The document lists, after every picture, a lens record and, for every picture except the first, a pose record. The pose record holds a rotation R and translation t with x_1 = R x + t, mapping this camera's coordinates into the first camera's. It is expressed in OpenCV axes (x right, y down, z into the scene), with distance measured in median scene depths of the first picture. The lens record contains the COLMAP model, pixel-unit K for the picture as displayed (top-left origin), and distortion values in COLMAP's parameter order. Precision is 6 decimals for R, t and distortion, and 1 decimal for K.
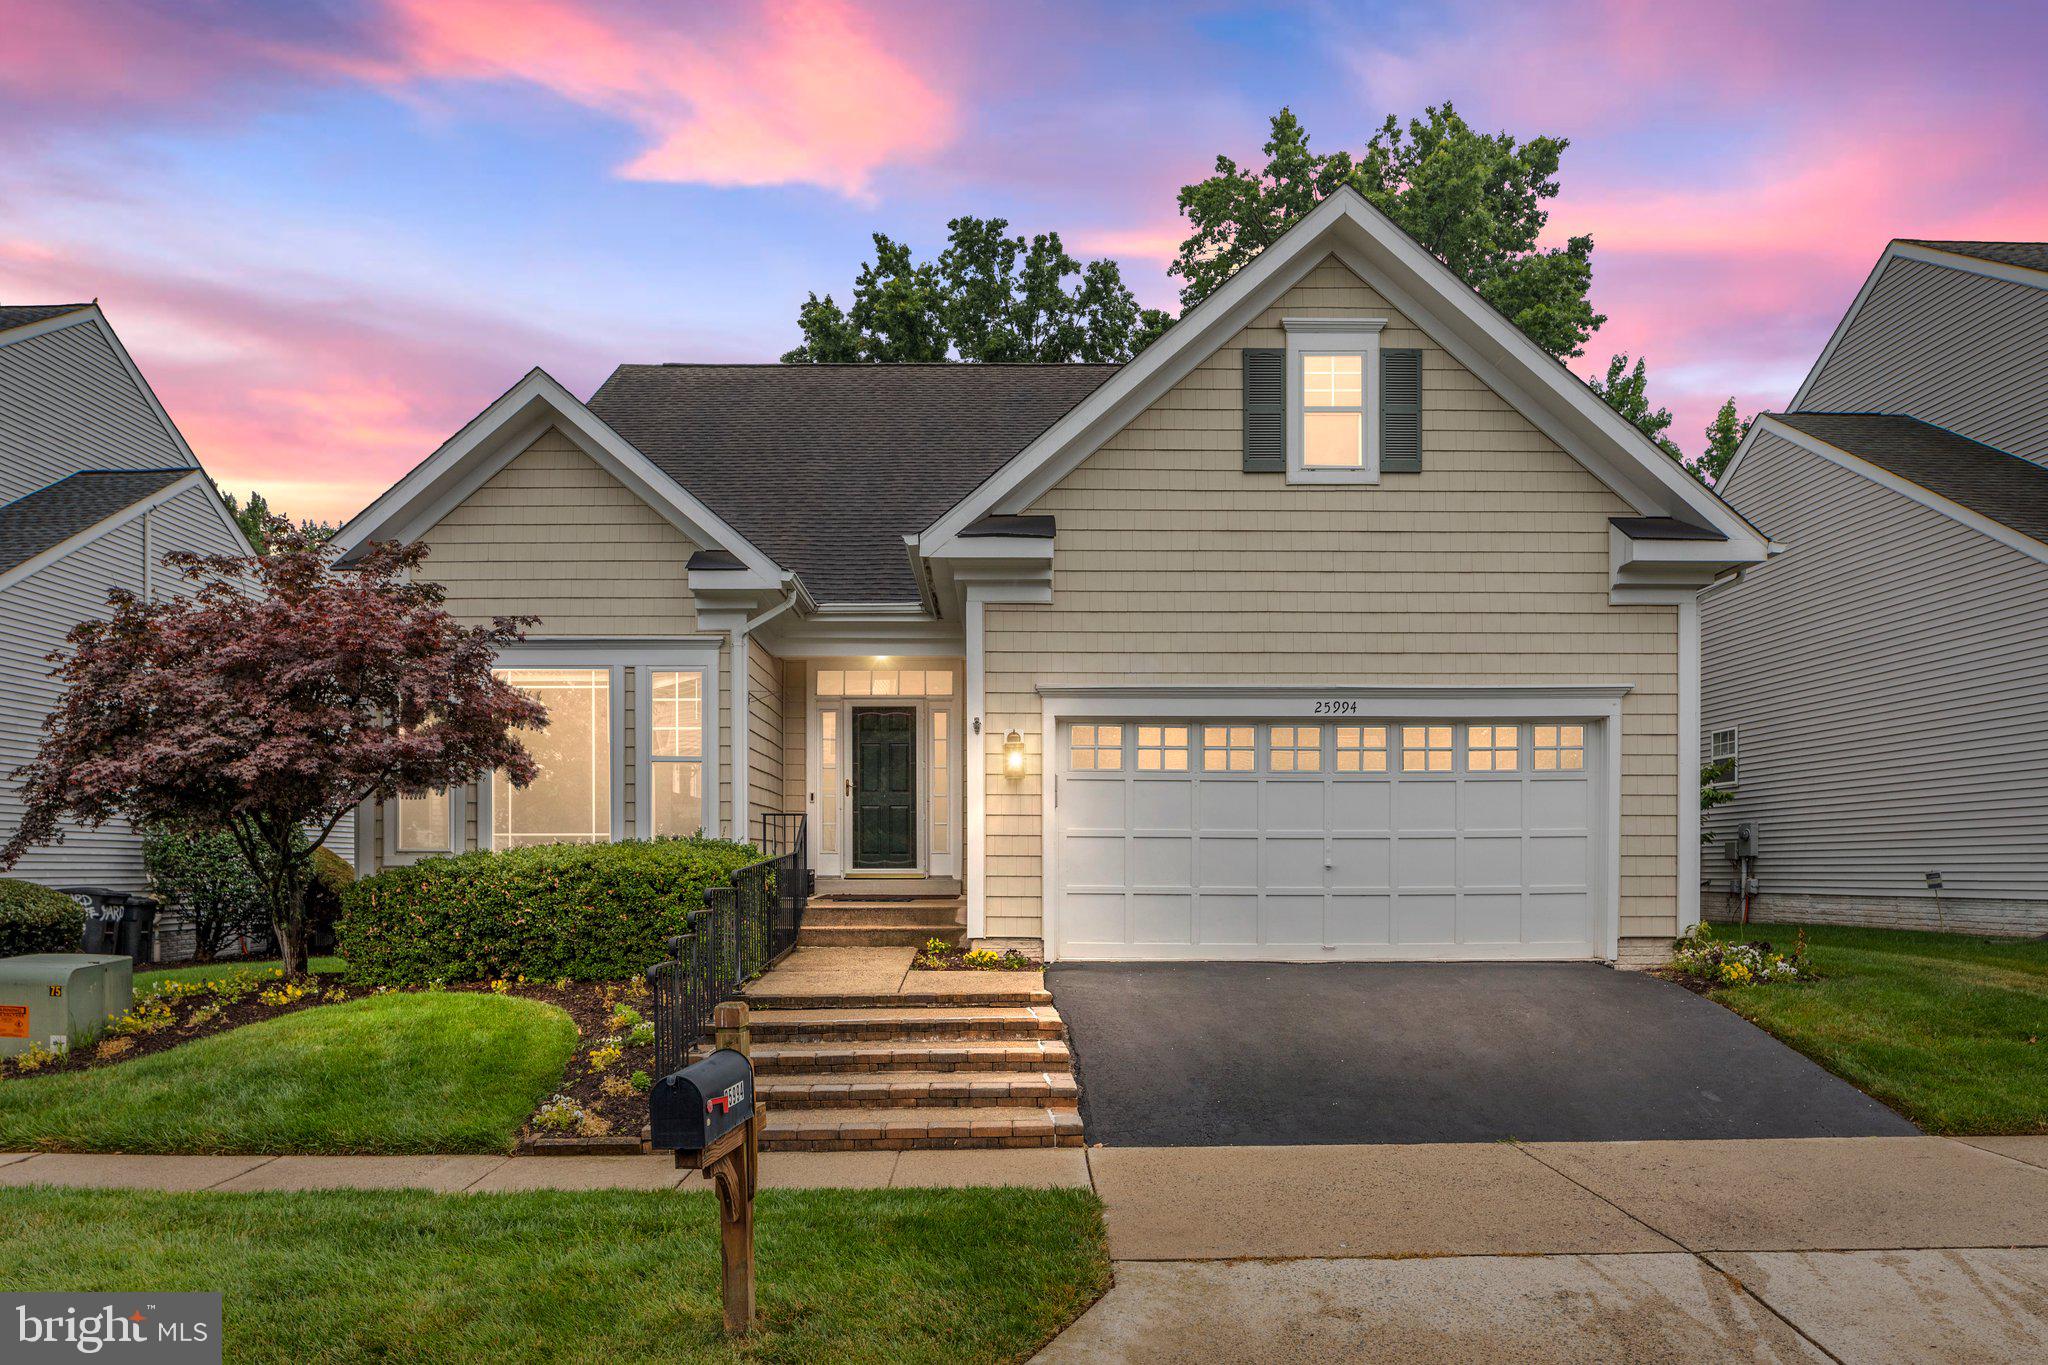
lens RADIAL K [[1419.9, 0, 1024.0], [0, 1419.9, 682.5], [0, 0, 1]] dist [-0.021722, 0.001751]
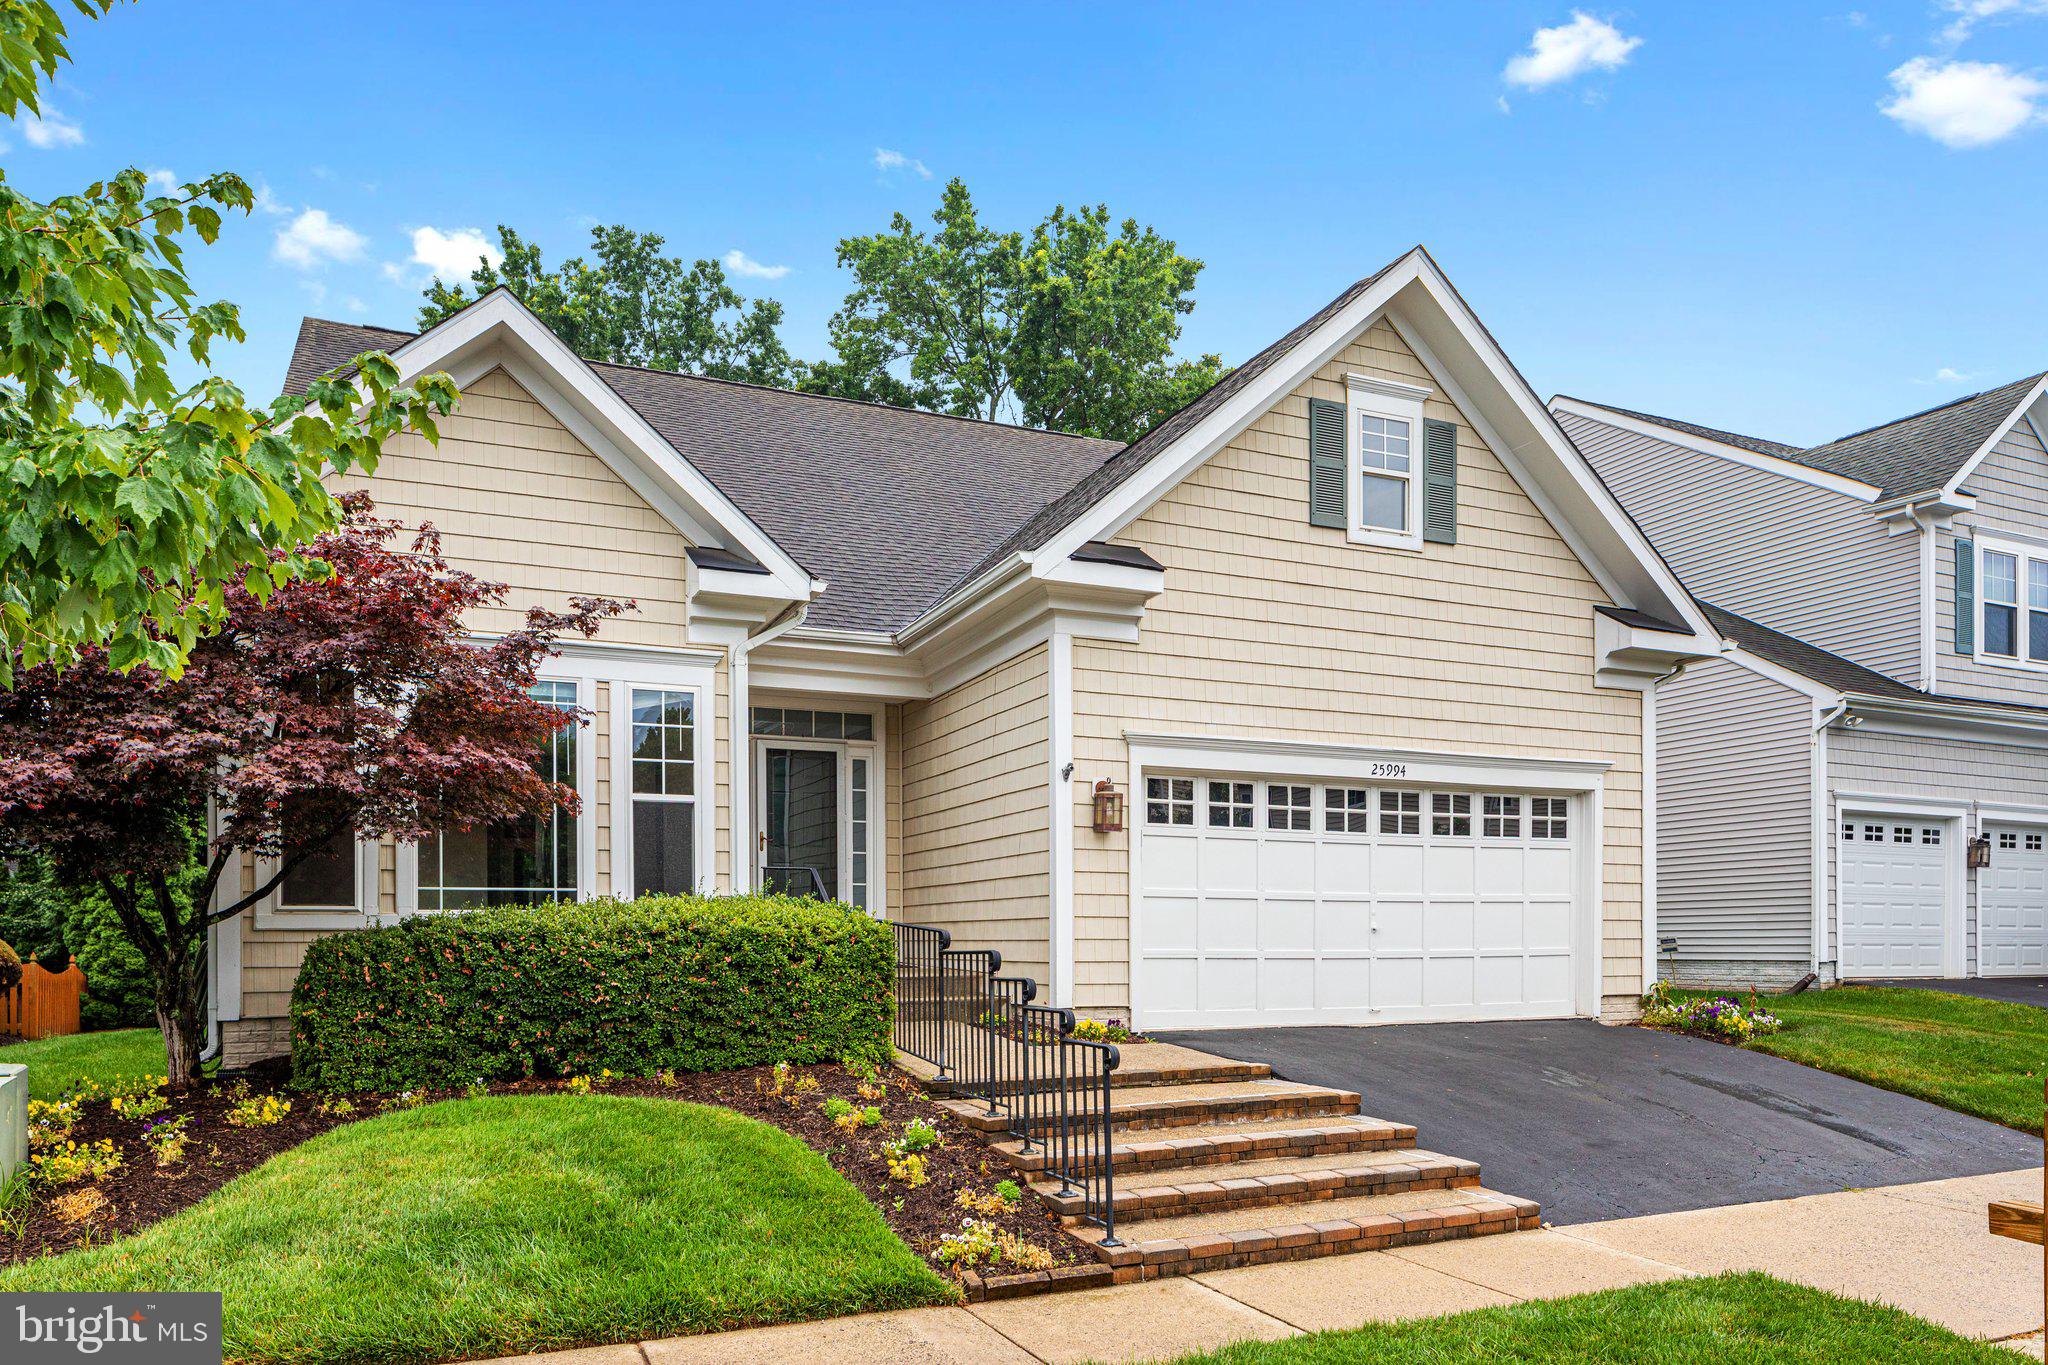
lens RADIAL K [[1394.5, 0, 1024.0], [0, 1394.5, 778.5], [0, 0, 1]] dist [-0.010694, 0.000222]
pose [[0.918936, 0.043332, 0.392020, -0.393985], [-0.048365, 0.998825, 0.002968, 0.032401], [-0.391431, -0.021688, 0.919952, 0.194917]]
